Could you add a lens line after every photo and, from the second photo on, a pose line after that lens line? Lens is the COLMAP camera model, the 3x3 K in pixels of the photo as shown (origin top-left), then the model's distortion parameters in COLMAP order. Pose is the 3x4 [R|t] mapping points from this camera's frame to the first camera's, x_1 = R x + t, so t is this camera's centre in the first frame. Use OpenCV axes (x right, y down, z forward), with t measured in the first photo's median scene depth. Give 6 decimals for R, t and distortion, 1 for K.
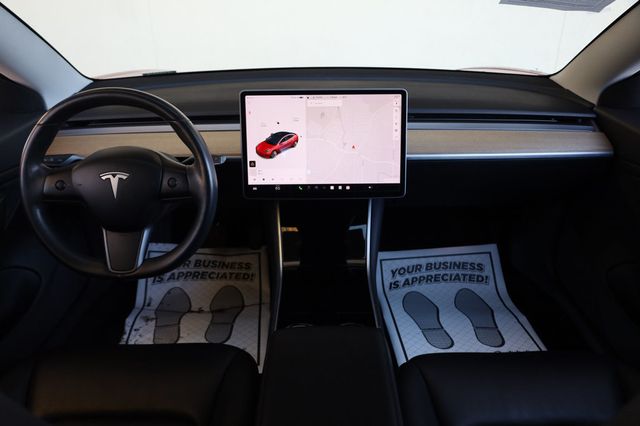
lens RADIAL K [[499.1, 0, 320.8], [0, 499.1, 215.2], [0, 0, 1]] dist [-0.006839, -0.004899]
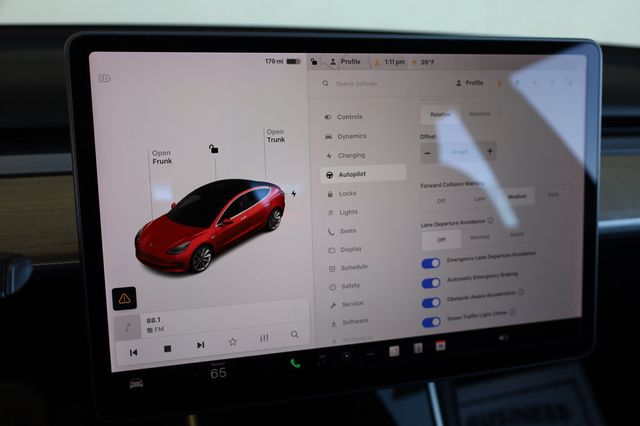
lens RADIAL K [[616.5, 0, 322.6], [0, 616.5, 216.2], [0, 0, 1]] dist [0.004804, 0.004468]
pose [[0.967664, -0.051014, 0.247031, -0.114545], [0.067728, 0.995920, -0.059637, -0.122161], [-0.242981, 0.074439, 0.967171, 0.648650]]
